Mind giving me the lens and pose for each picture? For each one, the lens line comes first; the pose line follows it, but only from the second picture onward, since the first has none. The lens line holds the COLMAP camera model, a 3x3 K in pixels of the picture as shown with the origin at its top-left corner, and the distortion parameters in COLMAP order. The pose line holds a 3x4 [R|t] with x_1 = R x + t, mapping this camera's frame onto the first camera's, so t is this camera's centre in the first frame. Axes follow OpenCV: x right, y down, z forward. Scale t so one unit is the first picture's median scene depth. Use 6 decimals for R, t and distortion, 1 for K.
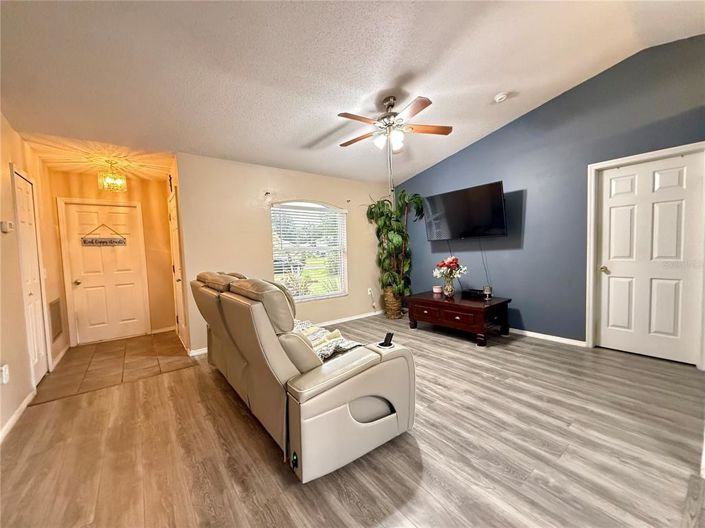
lens RADIAL K [[281.3, 0, 350.7], [0, 281.3, 265.7], [0, 0, 1]] dist [-0.000276, -0.000090]
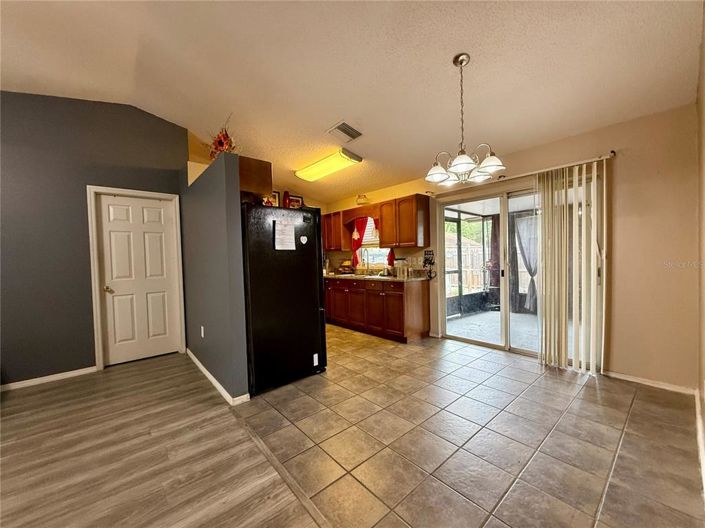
lens RADIAL K [[281.3, 0, 352.2], [0, 281.3, 266.2], [0, 0, 1]] dist [-0.000276, -0.000090]
pose [[-0.056467, 0.004849, 0.998393, -0.207983], [0.083879, 0.996476, -0.000096, 0.003114], [-0.994875, 0.083738, -0.056675, 0.166810]]
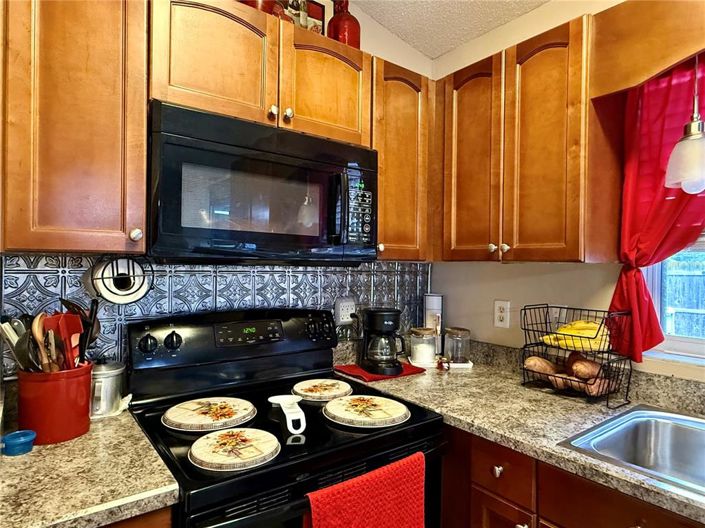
lens RADIAL K [[423.8, 0, 355.6], [0, 423.8, 265.7], [0, 0, 1]] dist [-0.010998, 0.000754]
pose [[-0.004662, 0.028555, 0.999581, 1.205022], [0.043903, 0.998634, -0.028323, -0.099994], [-0.999025, 0.043753, -0.005909, 0.362097]]
